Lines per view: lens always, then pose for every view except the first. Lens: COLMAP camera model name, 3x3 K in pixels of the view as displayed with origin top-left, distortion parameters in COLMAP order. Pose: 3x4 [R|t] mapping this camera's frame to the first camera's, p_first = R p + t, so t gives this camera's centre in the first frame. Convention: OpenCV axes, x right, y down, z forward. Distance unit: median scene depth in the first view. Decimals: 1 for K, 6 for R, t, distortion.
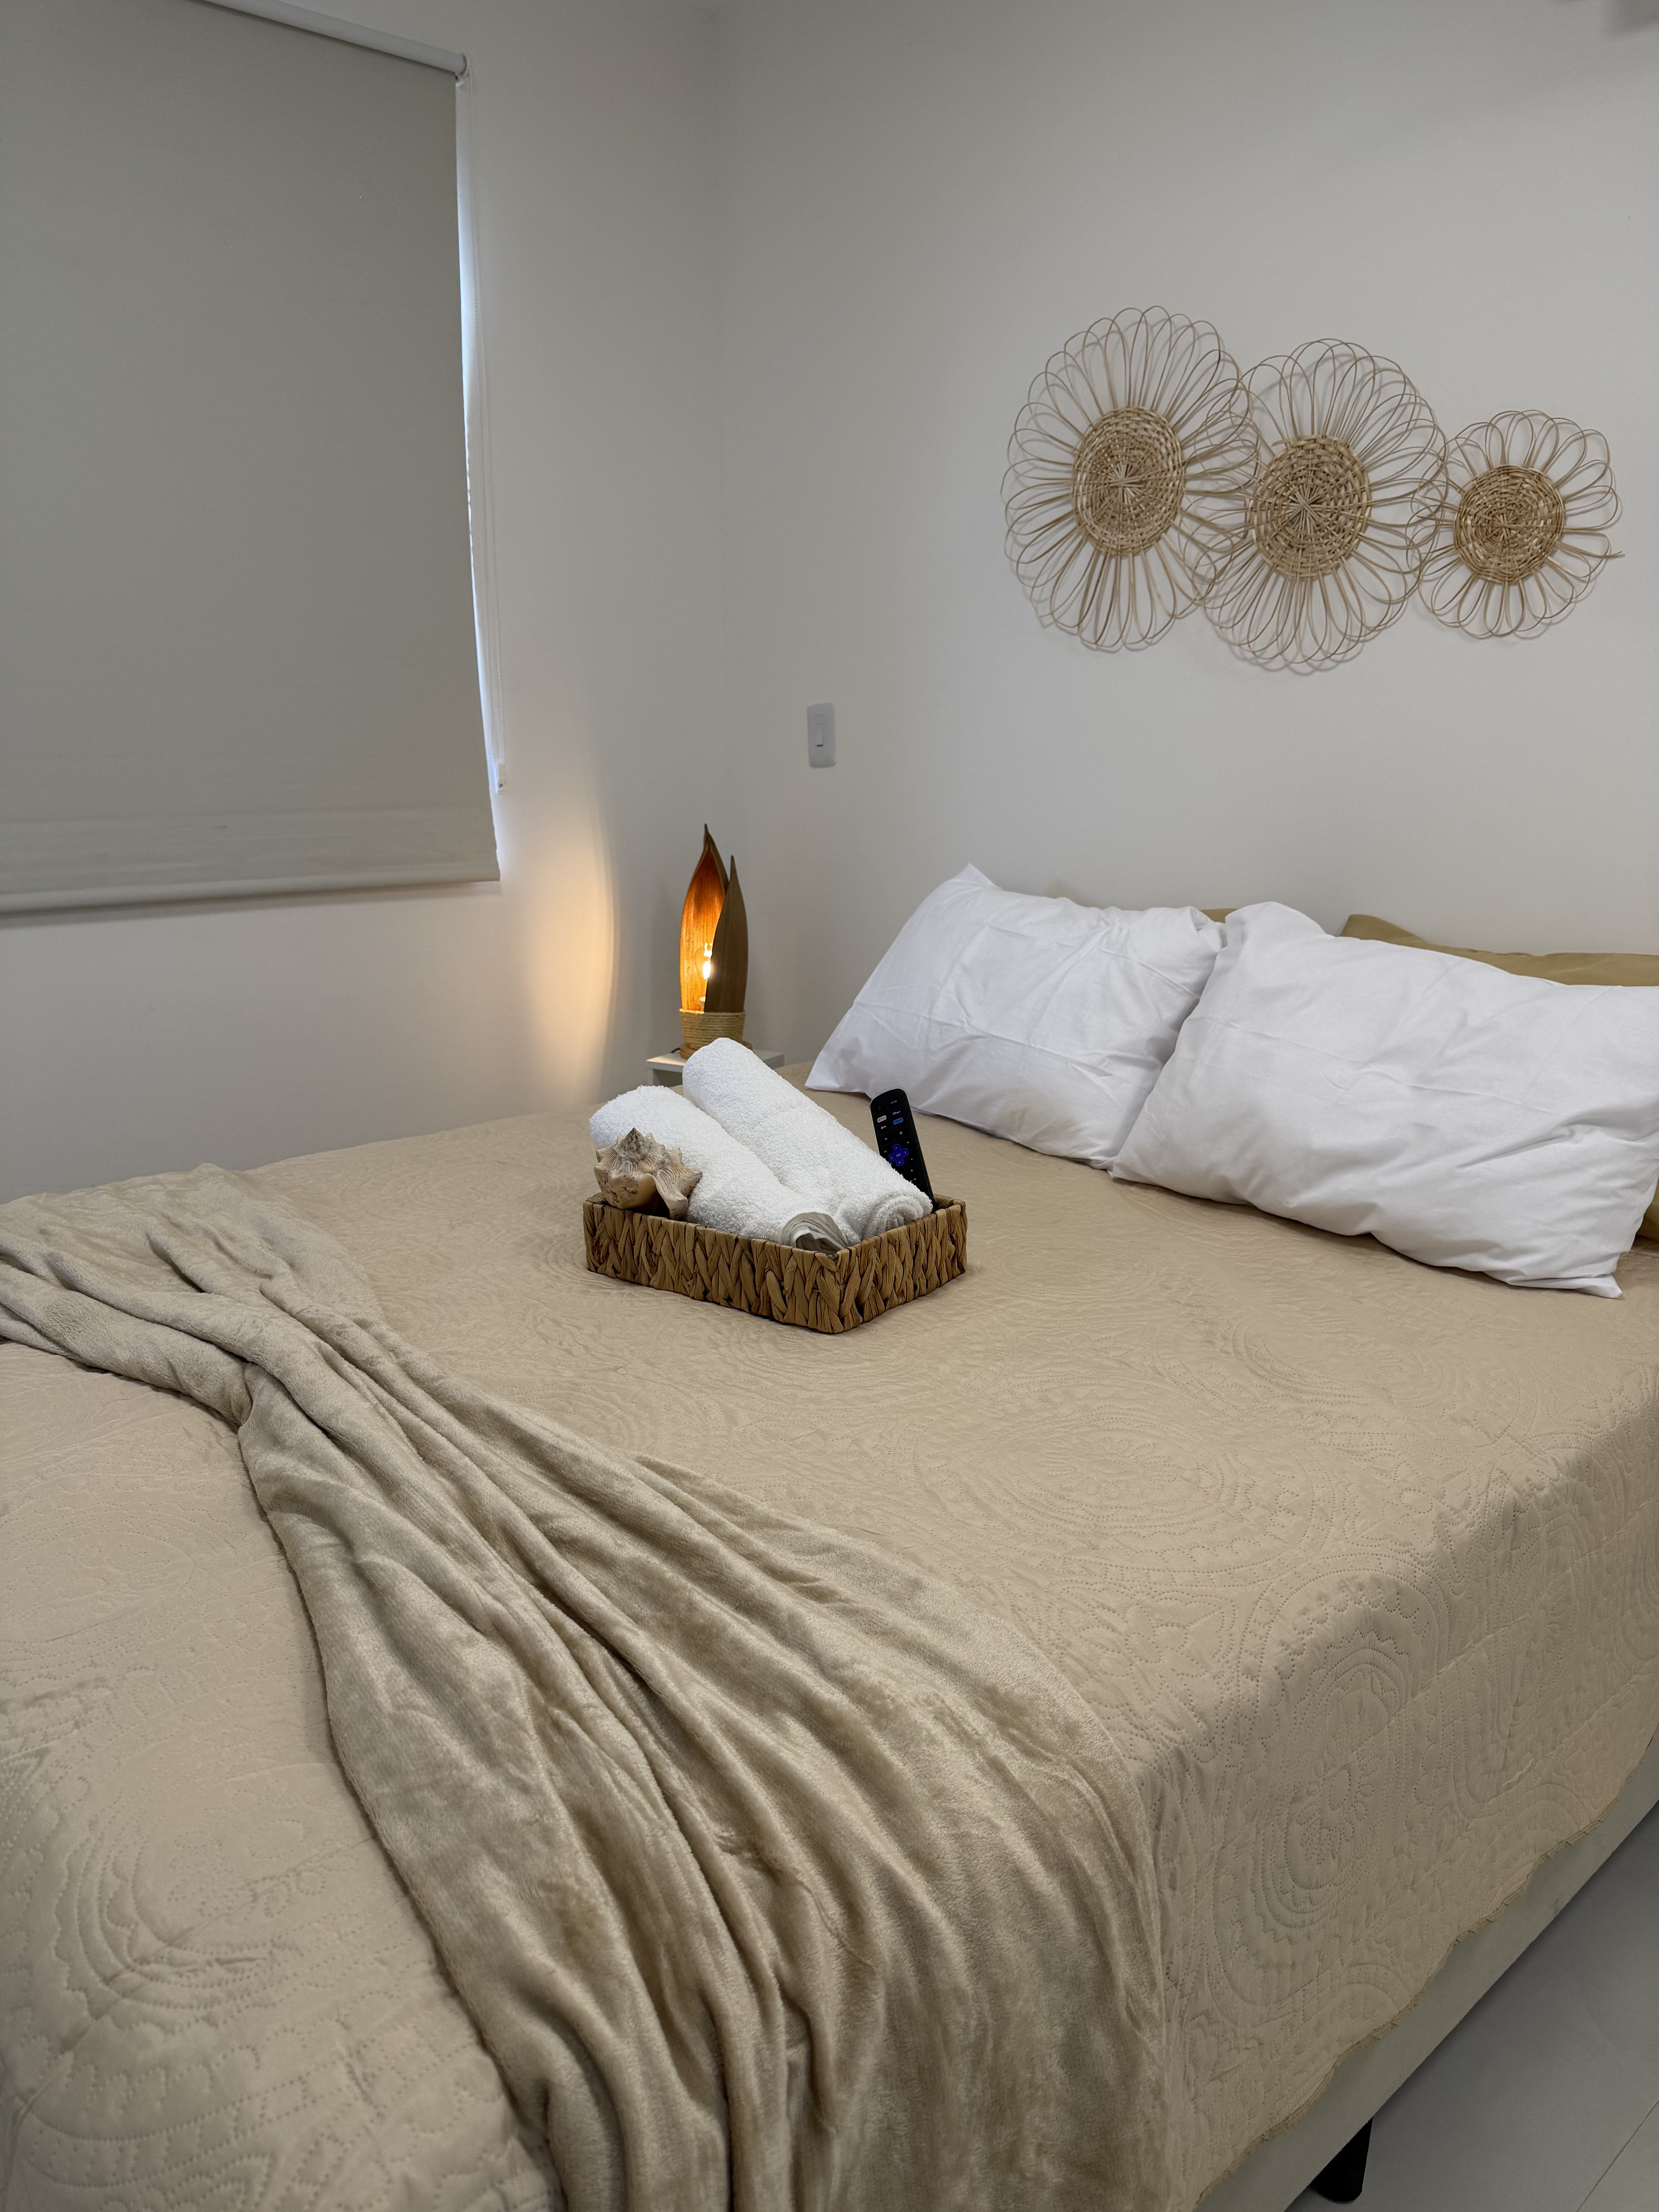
lens RADIAL K [[1566.6, 0, 837.9], [0, 1566.6, 1095.4], [0, 0, 1]] dist [0.027707, -0.032859]
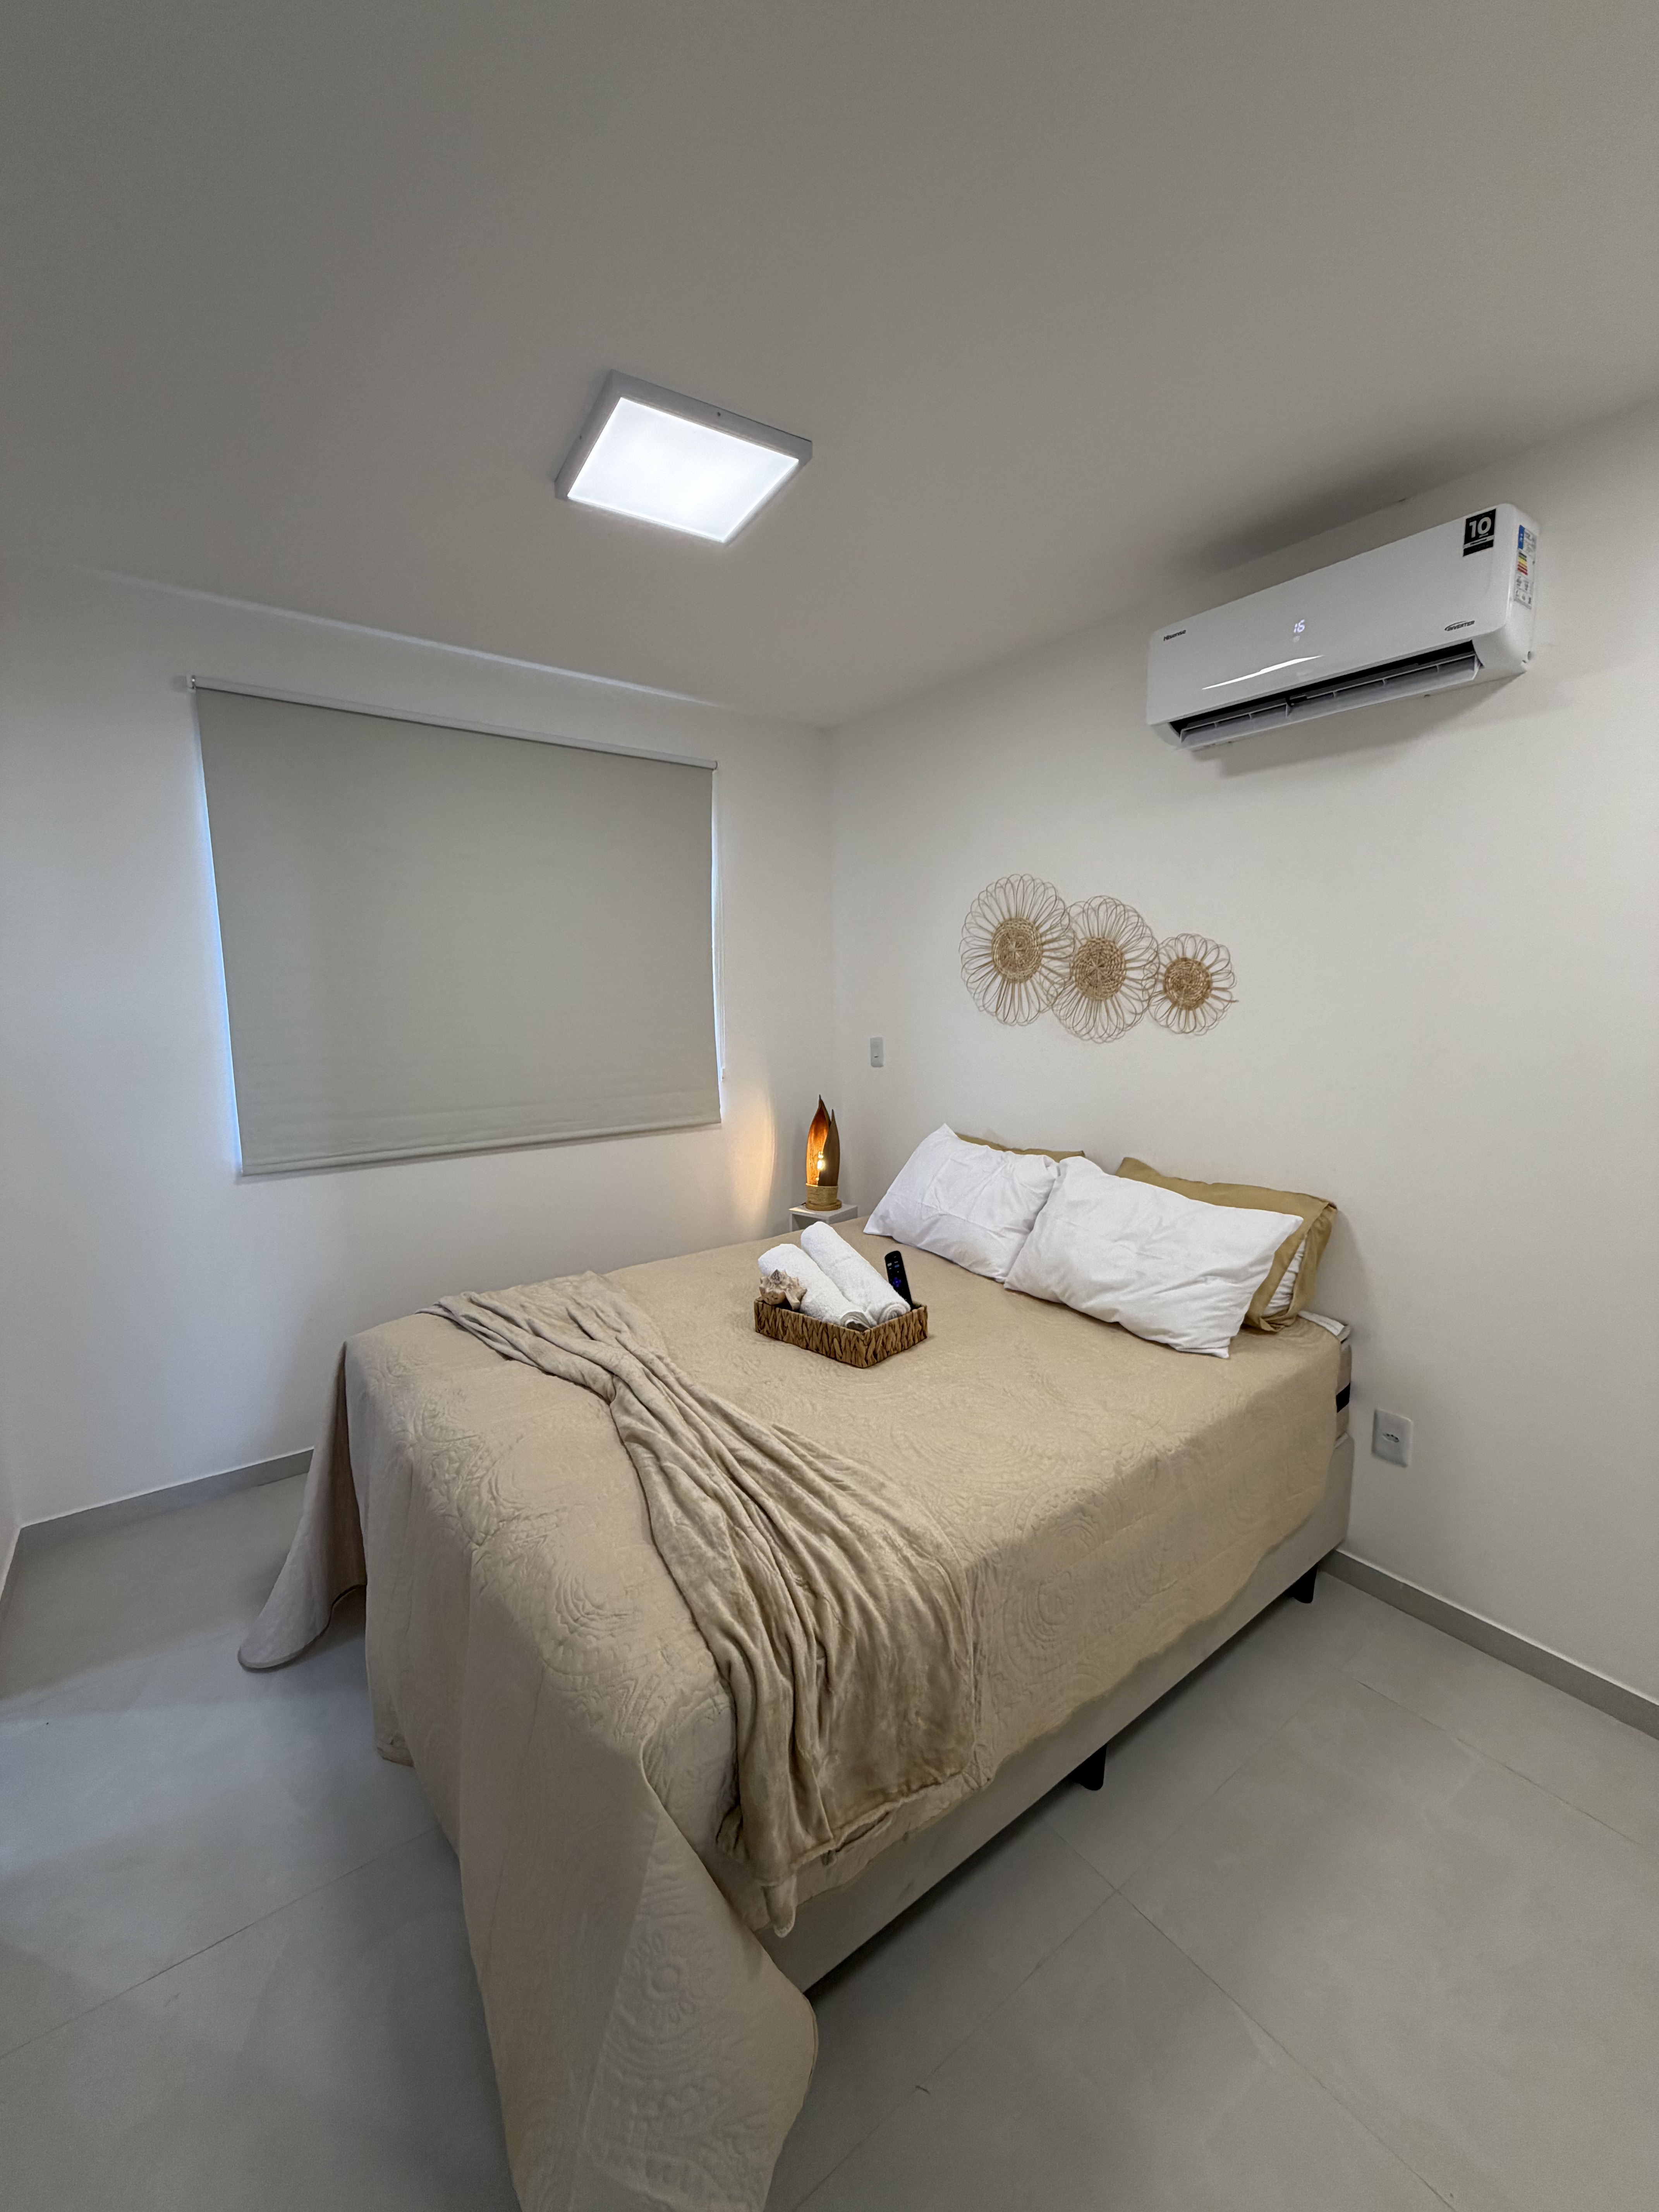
lens RADIAL K [[878.5, 0, 828.9], [0, 878.5, 1093.9], [0, 0, 1]] dist [-0.000500, -0.000006]
pose [[0.996194, 0.004174, -0.087067, 0.060378], [-0.013770, 0.993847, -0.109905, -0.105001], [0.086072, 0.110685, 0.990121, -0.318312]]
